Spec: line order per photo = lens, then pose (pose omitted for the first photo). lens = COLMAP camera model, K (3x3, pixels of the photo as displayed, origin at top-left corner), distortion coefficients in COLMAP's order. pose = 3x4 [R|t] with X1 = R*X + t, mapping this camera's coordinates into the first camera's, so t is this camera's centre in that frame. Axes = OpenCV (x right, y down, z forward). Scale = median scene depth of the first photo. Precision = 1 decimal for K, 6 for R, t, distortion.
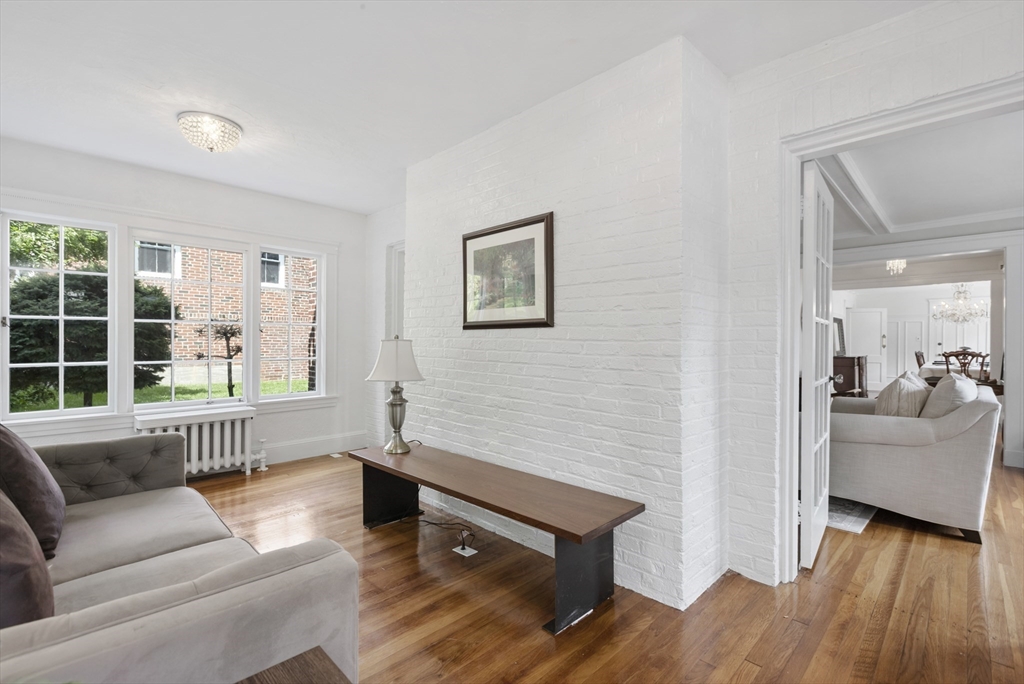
lens RADIAL K [[460.3, 0, 515.3], [0, 460.3, 342.0], [0, 0, 1]] dist [-0.000996, -0.000359]
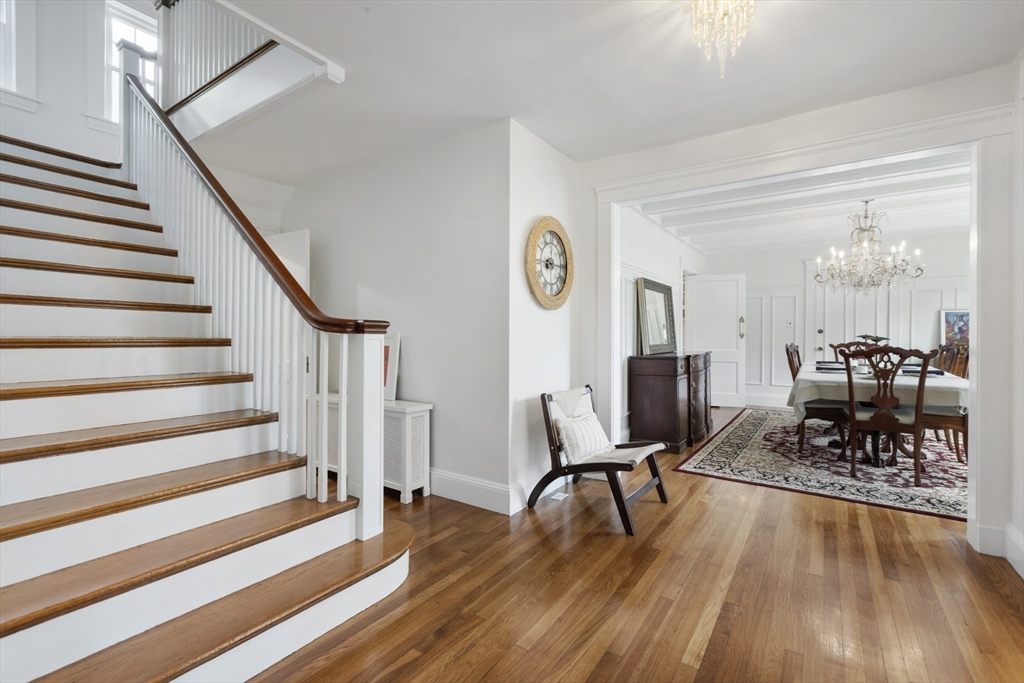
lens RADIAL K [[460.3, 0, 508.5], [0, 460.3, 338.4], [0, 0, 1]] dist [-0.000996, -0.000359]
pose [[0.984442, -0.004081, 0.175661, 0.404914], [0.002389, 0.999949, 0.009841, 0.006792], [-0.175692, -0.009269, 0.984401, 0.468233]]
